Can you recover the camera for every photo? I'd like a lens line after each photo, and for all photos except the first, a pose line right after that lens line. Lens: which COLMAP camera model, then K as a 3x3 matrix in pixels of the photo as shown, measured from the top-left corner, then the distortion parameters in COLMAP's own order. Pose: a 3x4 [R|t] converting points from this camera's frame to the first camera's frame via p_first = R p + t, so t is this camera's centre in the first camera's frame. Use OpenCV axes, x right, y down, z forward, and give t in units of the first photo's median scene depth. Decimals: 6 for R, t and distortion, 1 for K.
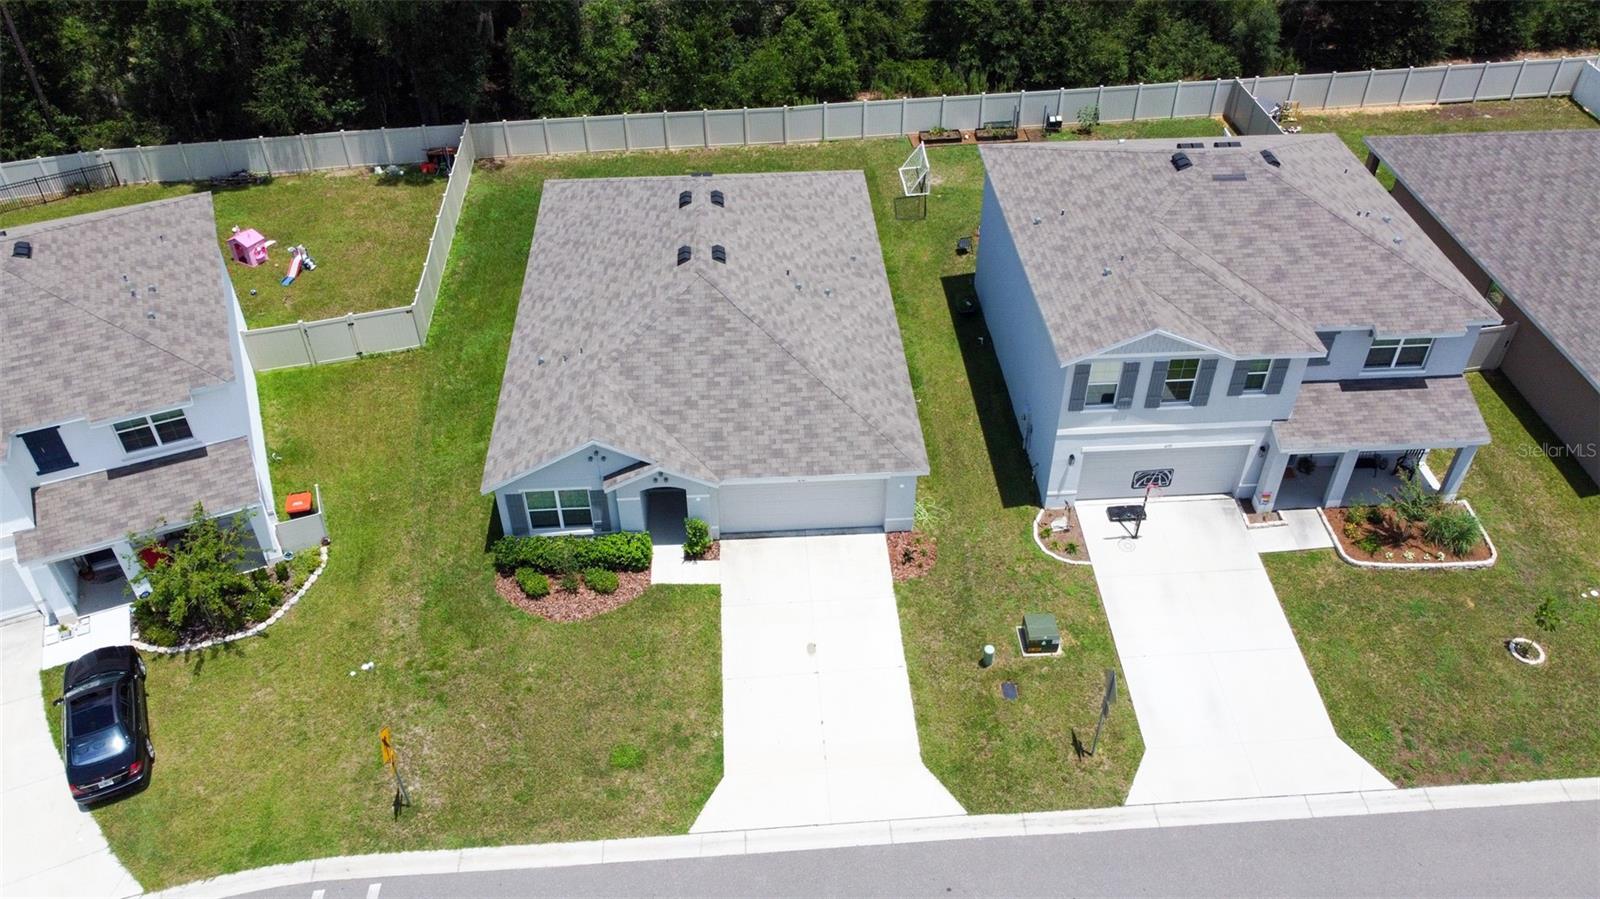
lens RADIAL K [[1221.0, 0, 802.0], [0, 1221.0, 451.3], [0, 0, 1]] dist [-0.001951, -0.004113]
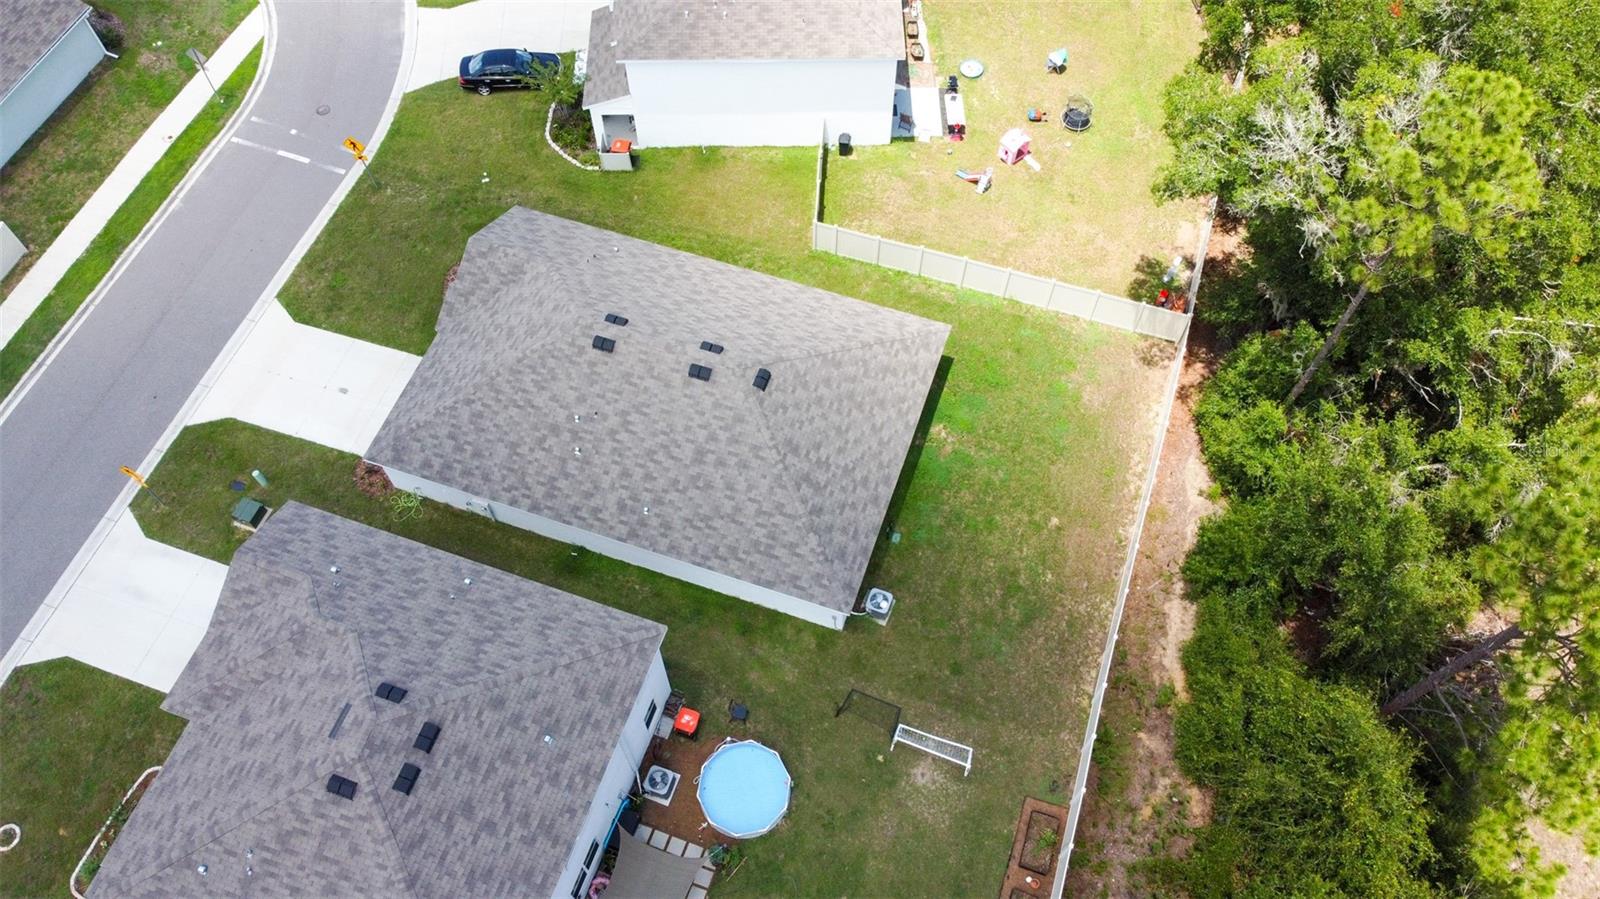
lens RADIAL K [[1221.0, 0, 798.5], [0, 1221.0, 445.4], [0, 0, 1]] dist [-0.001951, -0.004113]
pose [[-0.389252, 0.801255, -0.454394, 0.492040], [-0.583054, 0.167577, 0.794963, -1.256143], [0.713114, 0.574377, 0.401945, 0.796019]]
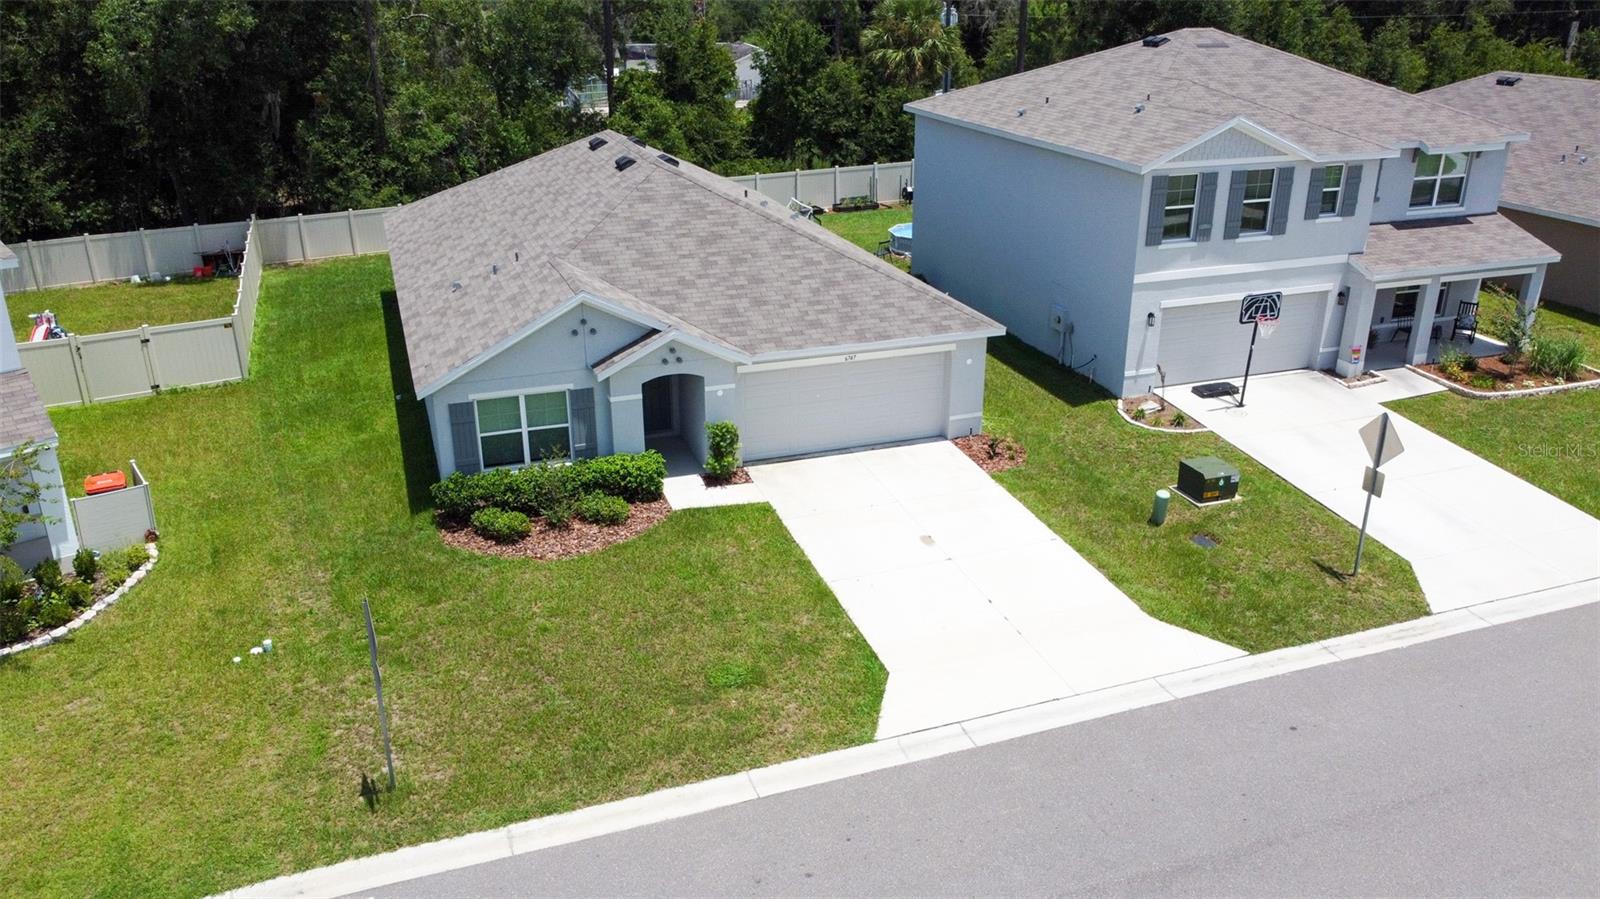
lens RADIAL K [[1221.0, 0, 802.7], [0, 1221.0, 448.1], [0, 0, 1]] dist [-0.001951, -0.004113]
pose [[0.961546, -0.101157, 0.255336, -0.226968], [0.174617, 0.942766, -0.284078, 0.286229], [-0.211986, 0.317740, 0.924177, 0.323878]]
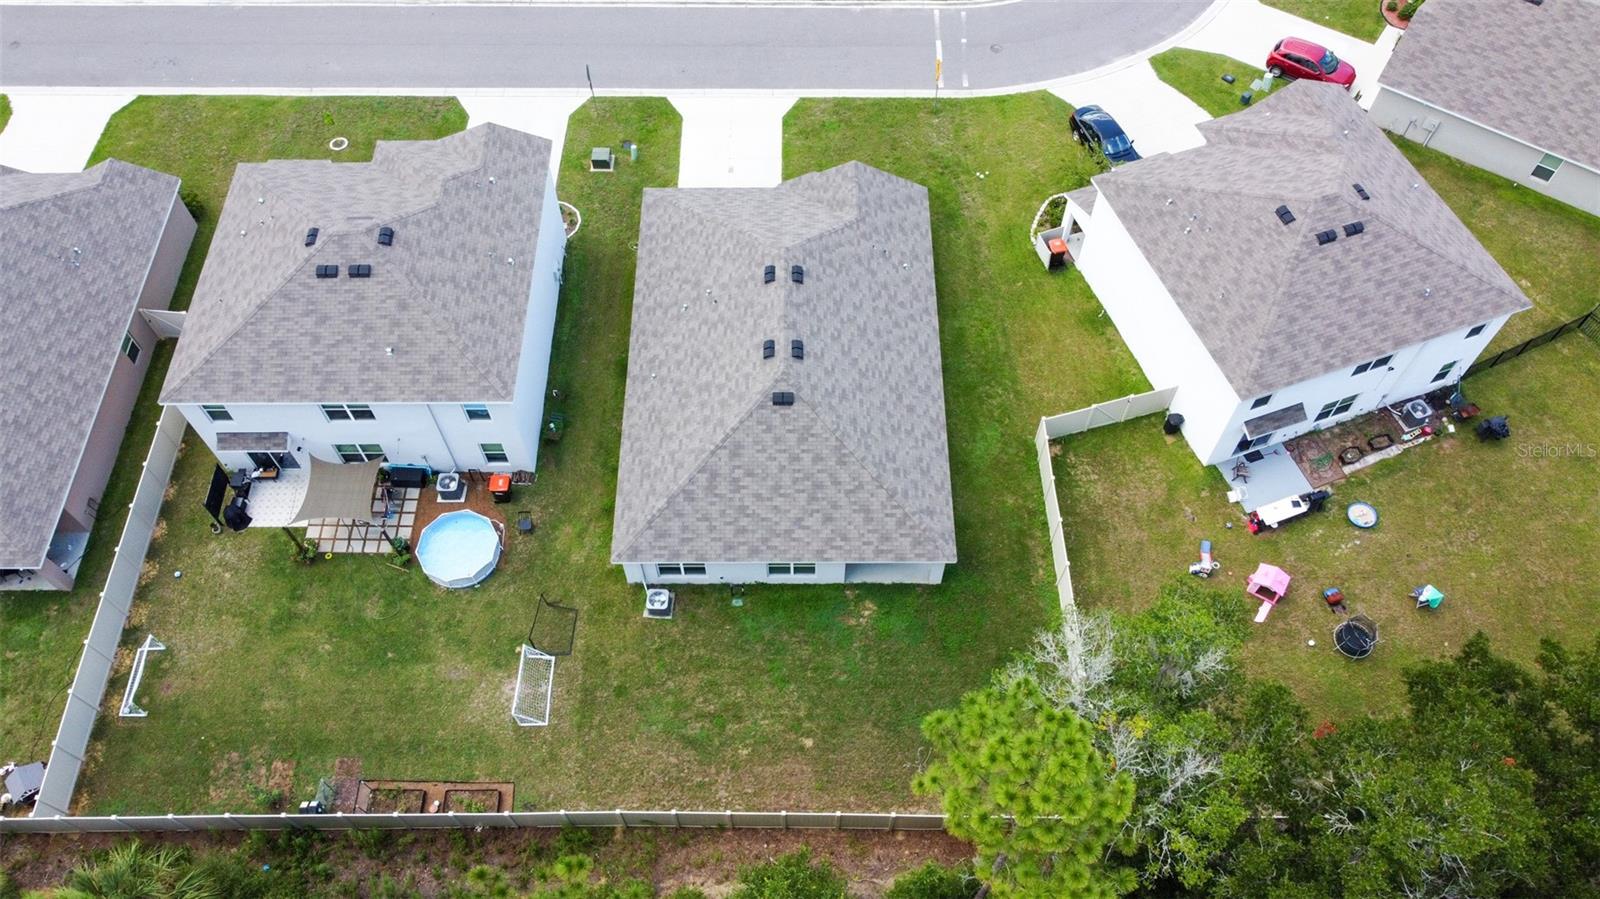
lens RADIAL K [[1221.0, 0, 801.7], [0, 1221.0, 445.2], [0, 0, 1]] dist [-0.001951, -0.004113]
pose [[-0.998149, -0.048454, 0.036741, -0.169924], [0.042850, -0.131736, 0.990358, -1.558895], [-0.043147, 0.990100, 0.133568, 1.097962]]
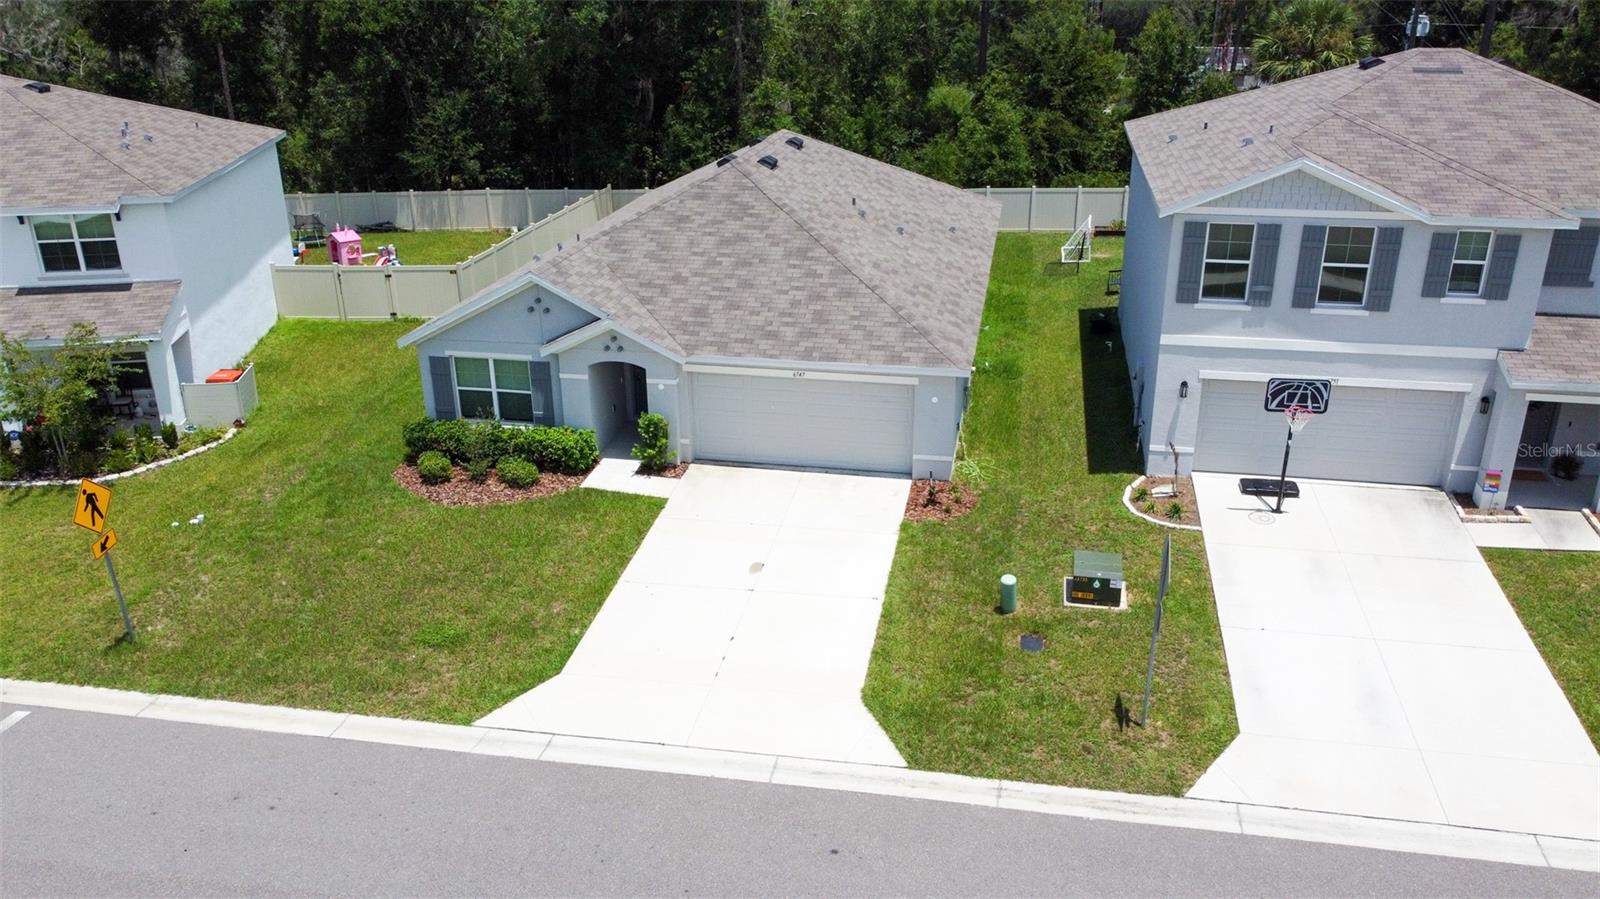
lens RADIAL K [[1221.0, 0, 798.7], [0, 1221.0, 448.6], [0, 0, 1]] dist [-0.001951, -0.004113]
pose [[0.968306, 0.089443, -0.233204, 0.176717], [-0.156088, 0.945603, -0.285432, 0.277394], [0.194989, 0.312786, 0.929594, 0.325448]]
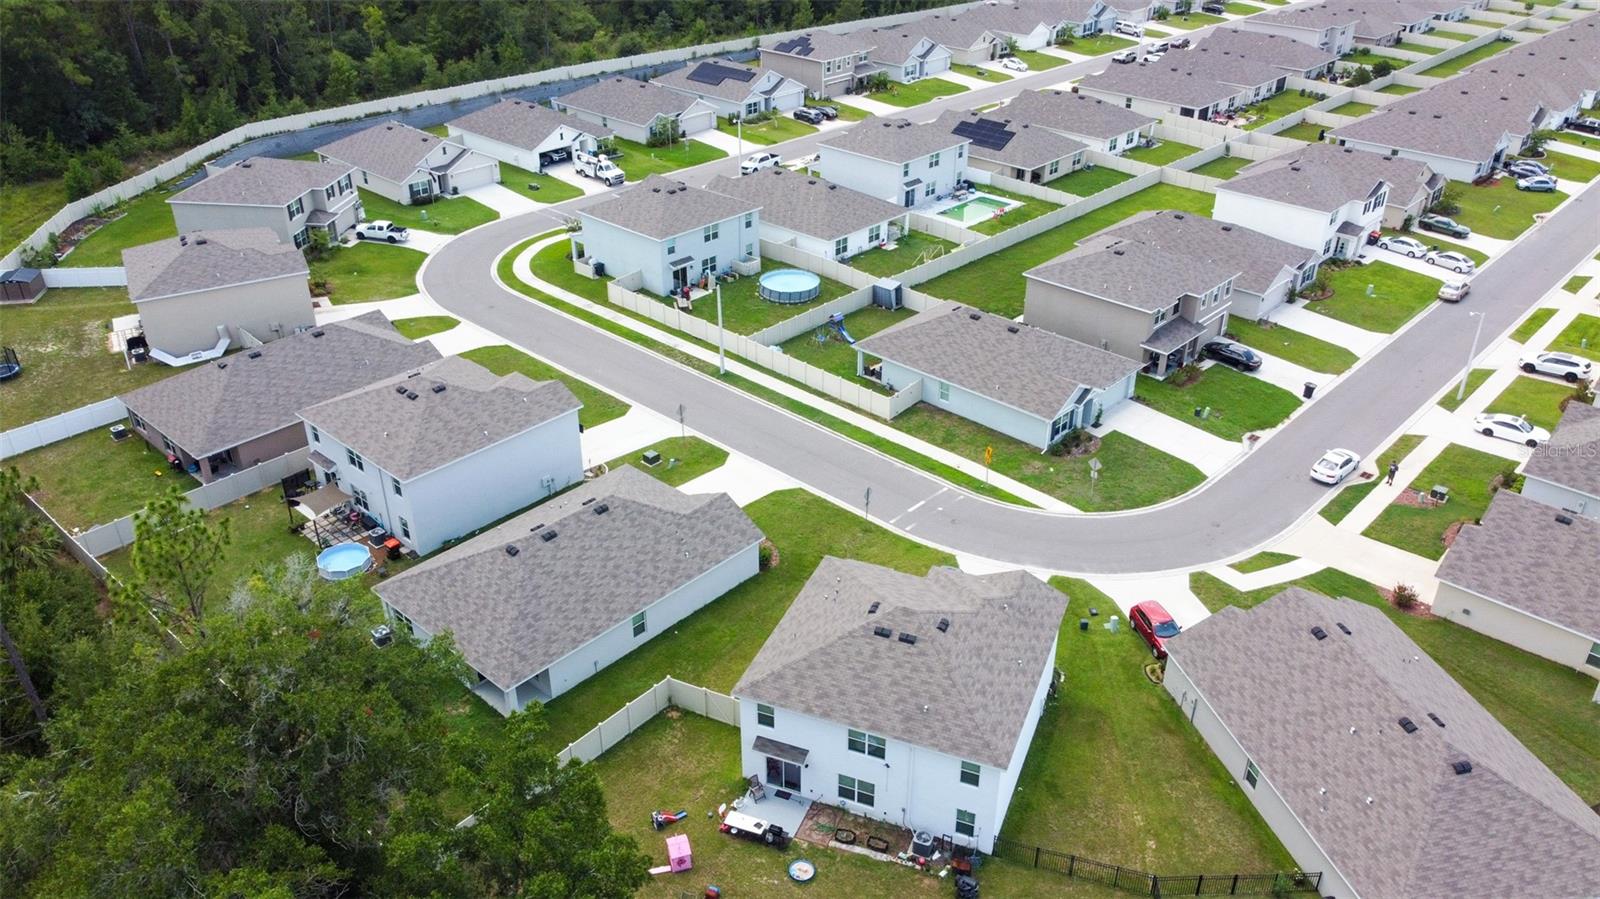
lens RADIAL K [[1221.0, 0, 813.5], [0, 1221.0, 424.7], [0, 0, 1]] dist [-0.001951, -0.004113]
pose [[-0.701406, -0.340084, 0.626396, -1.547312], [0.452760, 0.466162, 0.760067, -1.595606], [-0.550489, 0.816722, -0.172993, 1.132976]]
